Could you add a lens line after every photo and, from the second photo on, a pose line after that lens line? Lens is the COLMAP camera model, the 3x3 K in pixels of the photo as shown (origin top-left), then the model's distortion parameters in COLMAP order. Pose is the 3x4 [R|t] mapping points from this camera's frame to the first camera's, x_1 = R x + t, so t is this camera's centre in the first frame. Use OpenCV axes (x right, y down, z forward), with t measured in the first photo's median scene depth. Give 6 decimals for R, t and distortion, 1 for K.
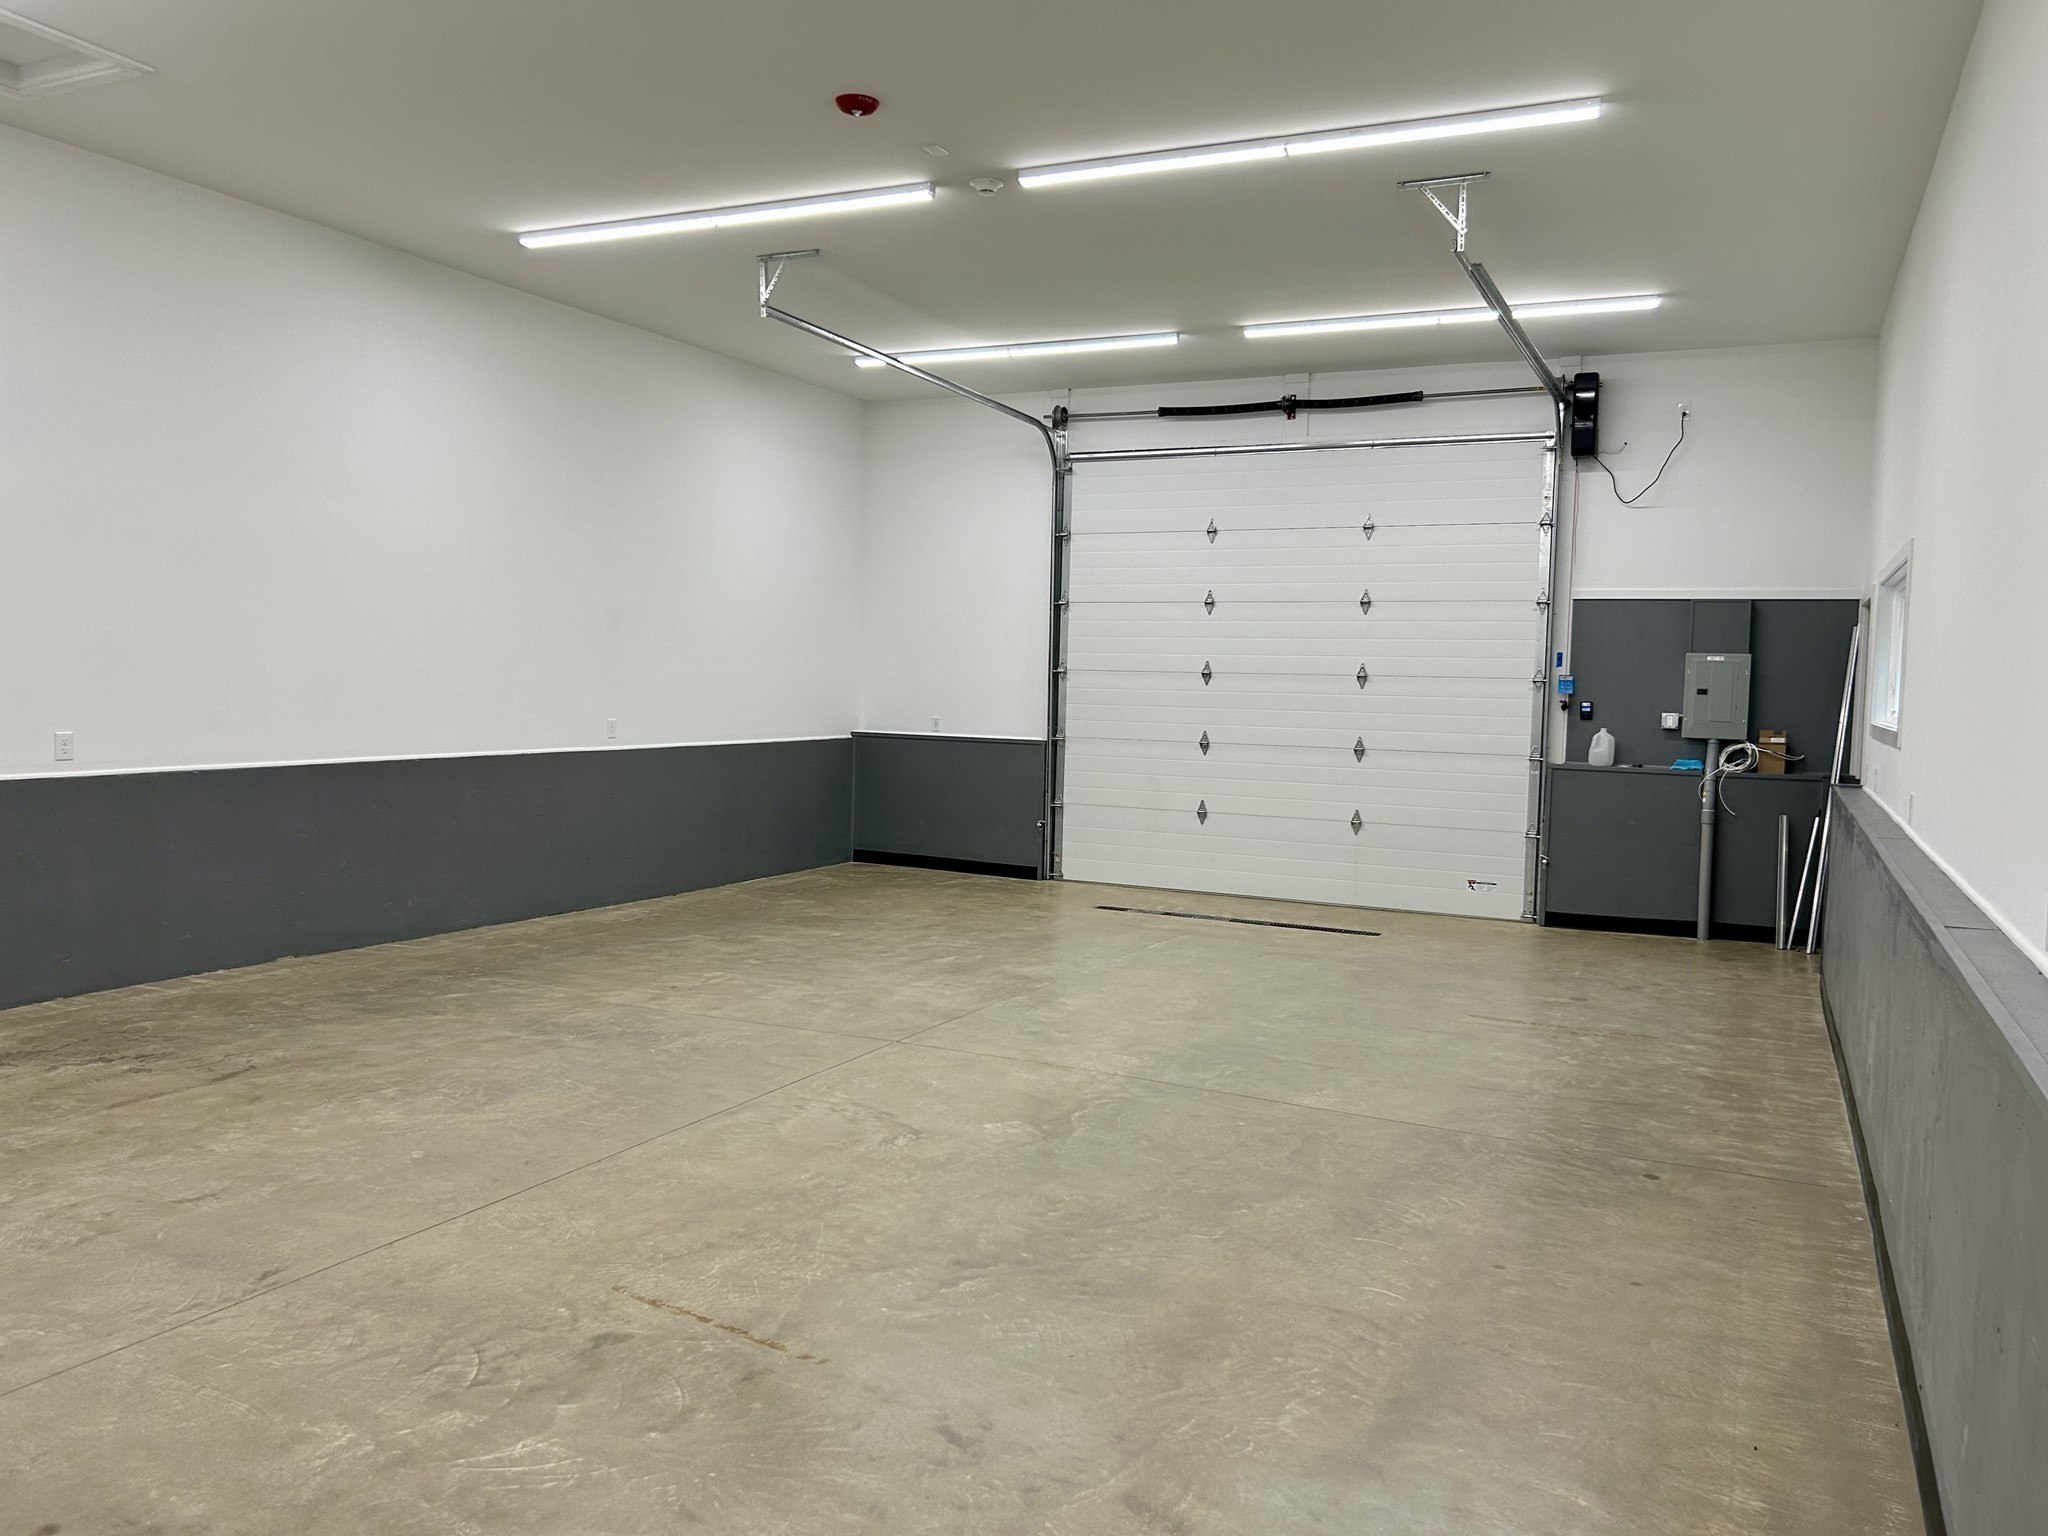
lens RADIAL K [[1565.3, 0, 1024.0], [0, 1565.3, 768.0], [0, 0, 1]] dist [0.060317, -0.046991]
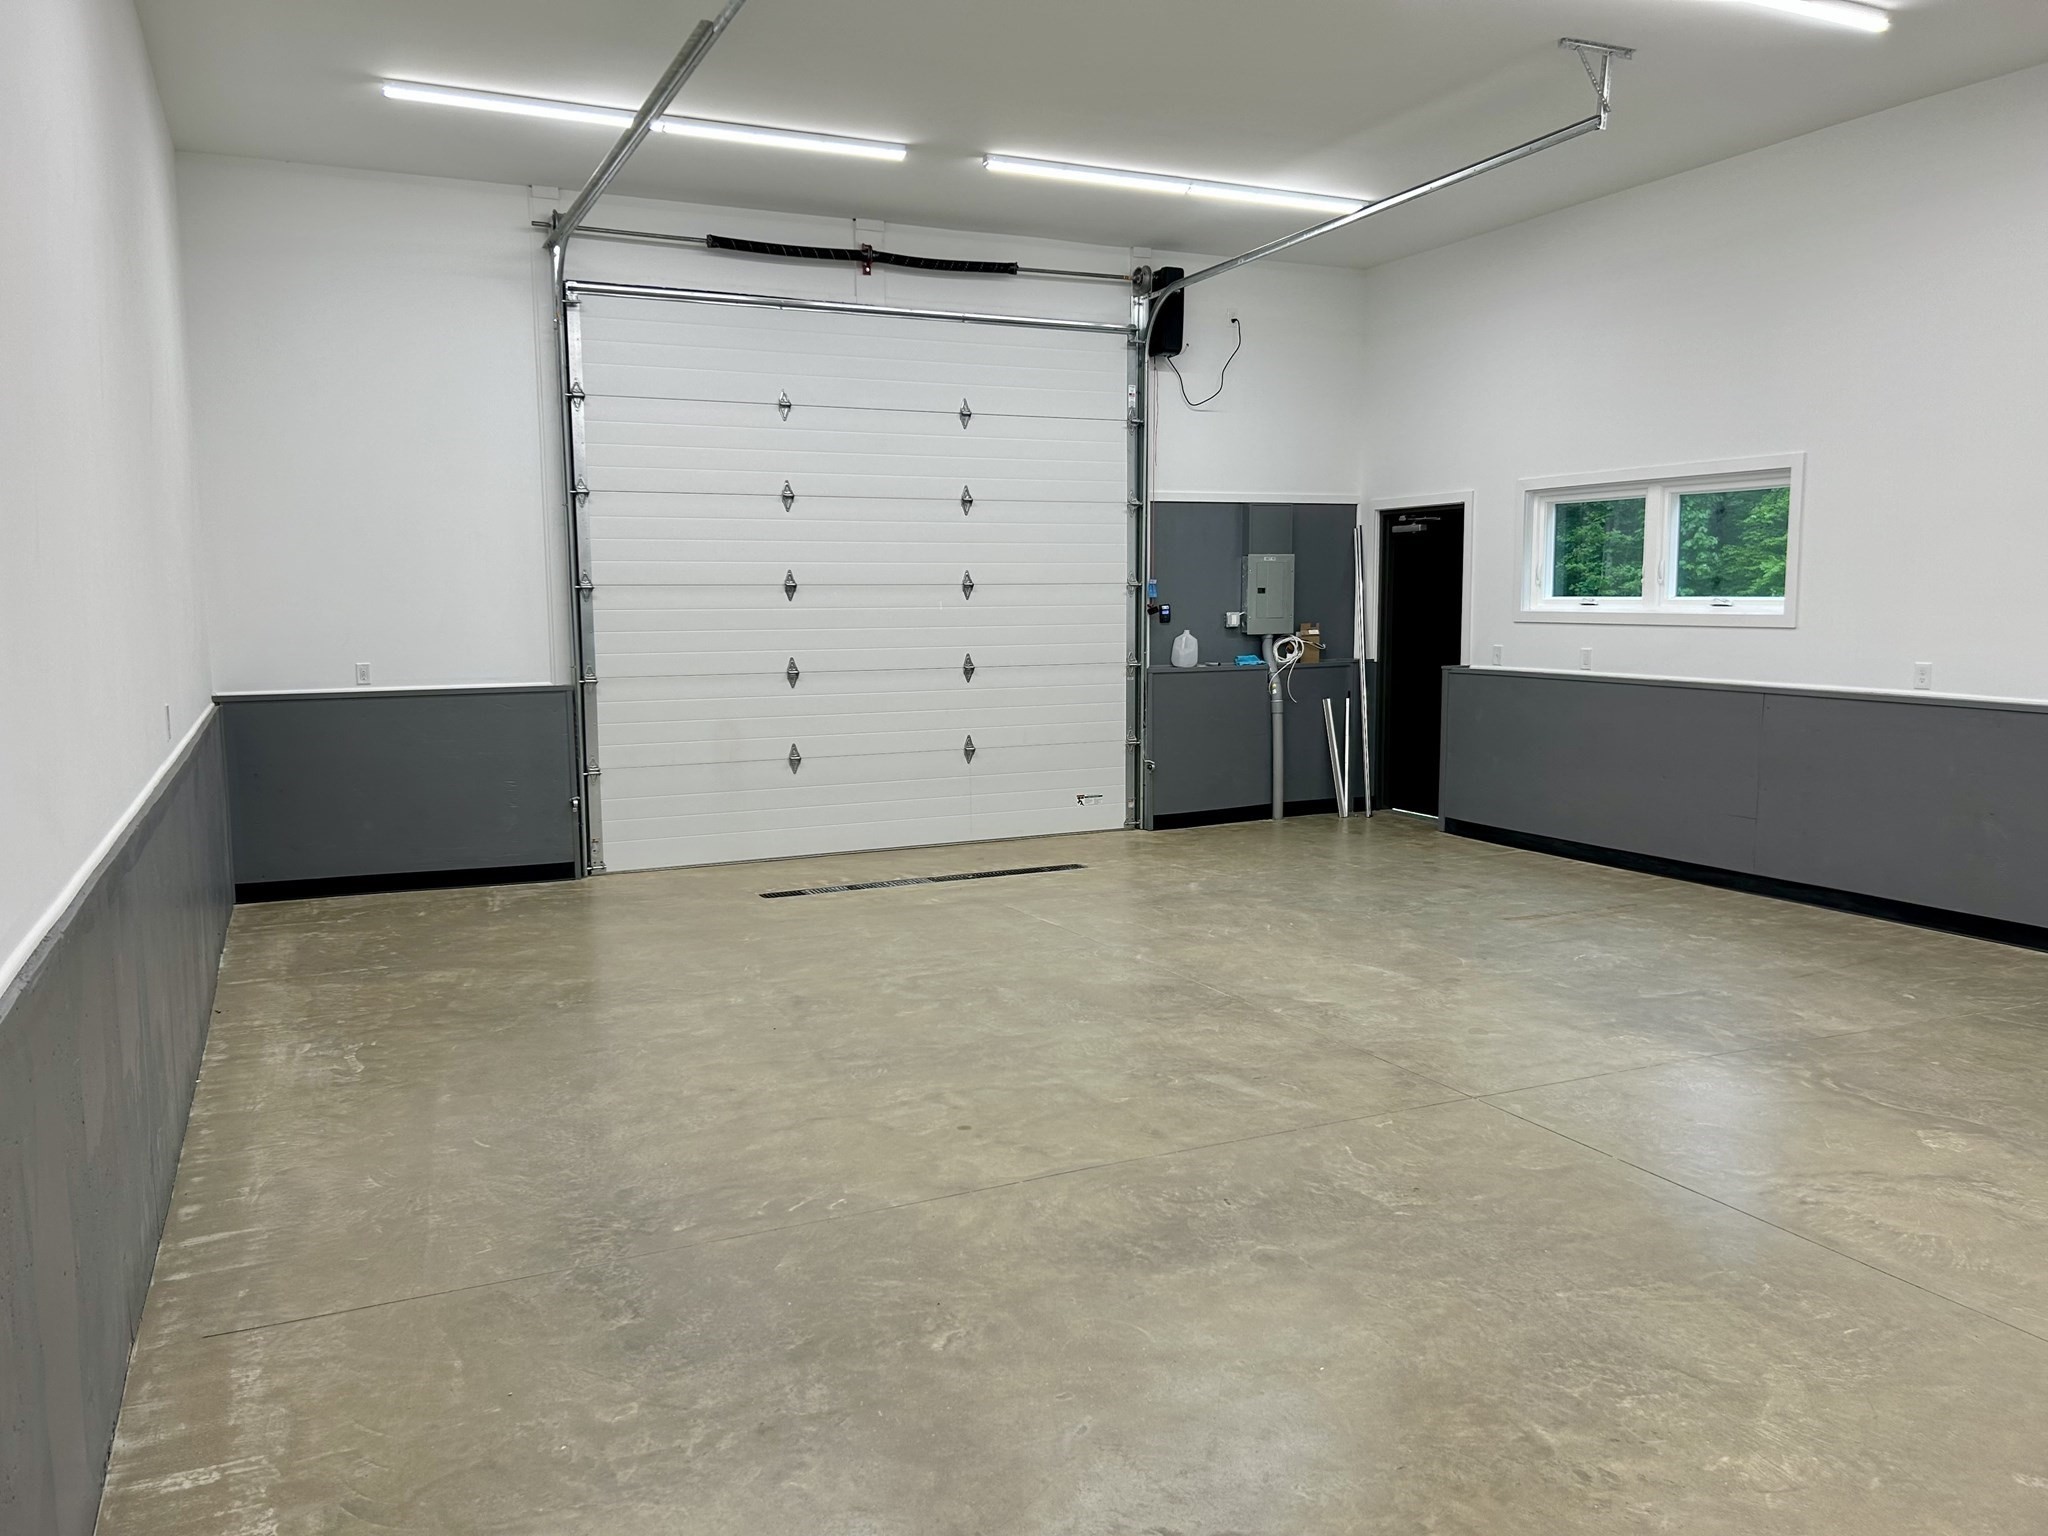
lens RADIAL K [[1565.3, 0, 1024.0], [0, 1565.3, 768.0], [0, 0, 1]] dist [0.060317, -0.046991]
pose [[0.619339, -0.118731, 0.776094, -0.486804], [0.068583, 0.992902, 0.097169, -0.041349], [-0.782123, -0.006953, 0.623086, 0.446541]]
